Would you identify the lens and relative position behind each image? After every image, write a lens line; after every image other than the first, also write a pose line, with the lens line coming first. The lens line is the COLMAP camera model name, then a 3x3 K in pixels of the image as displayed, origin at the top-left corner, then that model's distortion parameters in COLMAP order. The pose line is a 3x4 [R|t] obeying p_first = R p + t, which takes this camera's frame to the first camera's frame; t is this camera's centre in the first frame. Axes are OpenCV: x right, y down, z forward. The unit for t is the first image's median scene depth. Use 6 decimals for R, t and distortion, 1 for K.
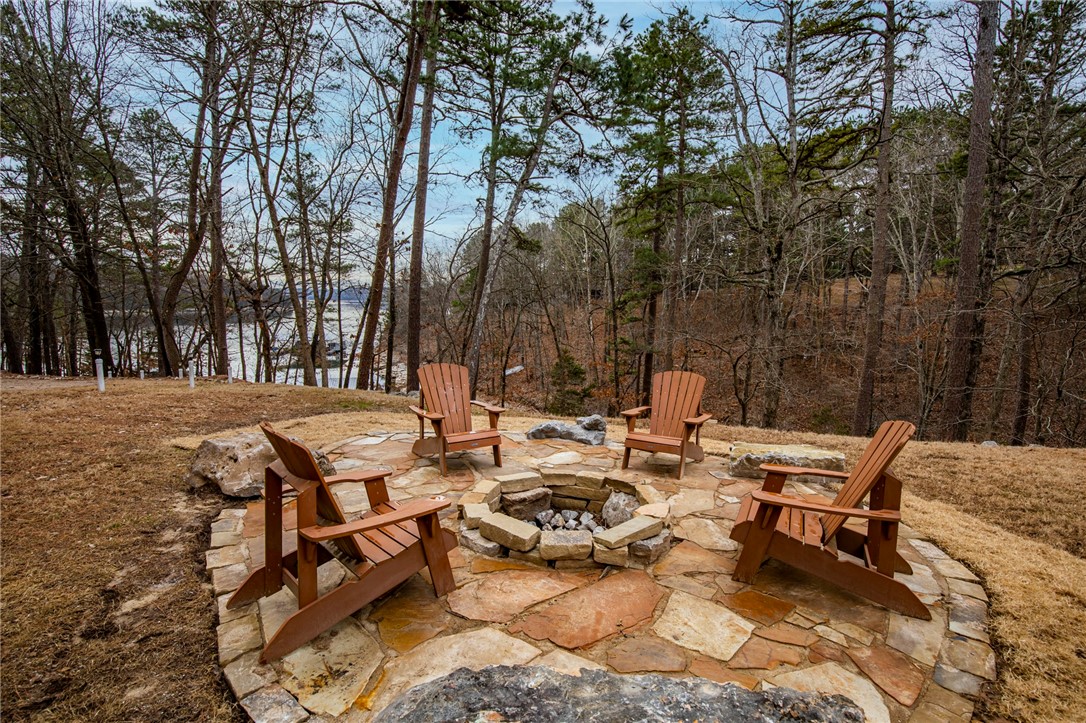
lens RADIAL K [[520.2, 0, 543.0], [0, 520.2, 361.5], [0, 0, 1]] dist [0.000652, 0.000051]
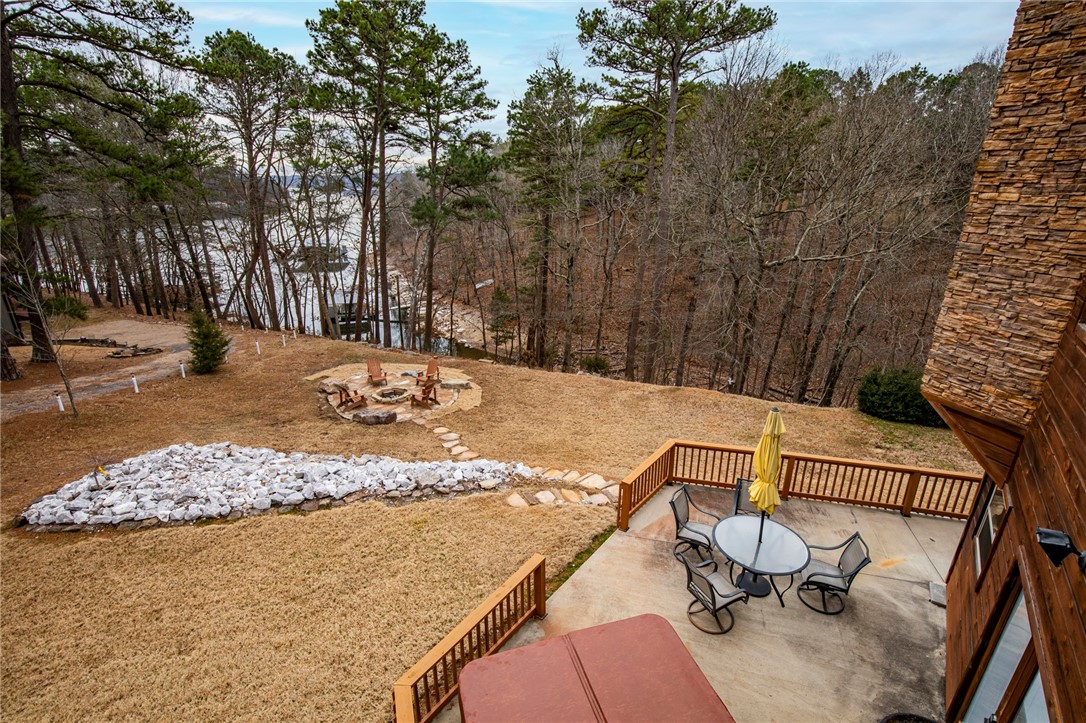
lens RADIAL K [[501.2, 0, 550.6], [0, 501.2, 361.4], [0, 0, 1]] dist [-0.034716, 0.006352]
pose [[0.999792, -0.003122, 0.020176, 0.388754], [-0.001261, 0.976907, 0.213661, -0.285954], [-0.020377, -0.213642, 0.976699, -0.985257]]
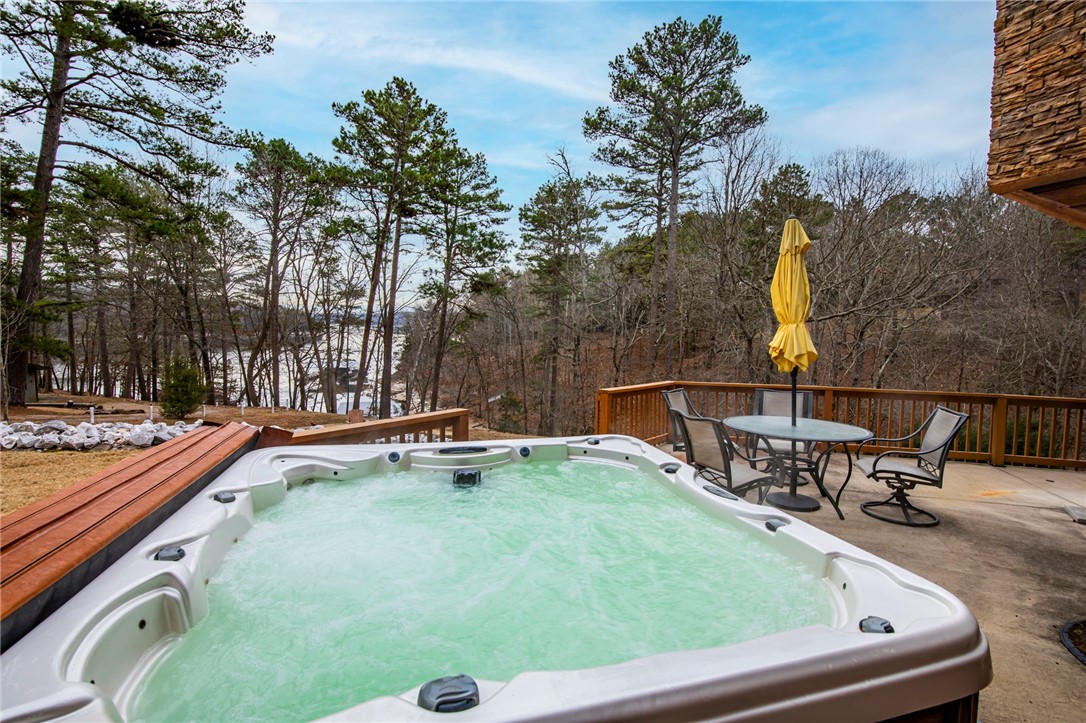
lens RADIAL K [[501.2, 0, 550.6], [0, 501.2, 361.4], [0, 0, 1]] dist [-0.034716, 0.006352]
pose [[0.999805, 0.011027, -0.016383, 0.443640], [-0.011854, 0.998614, -0.051284, -0.045155], [0.015795, 0.051468, 0.998550, -0.891502]]
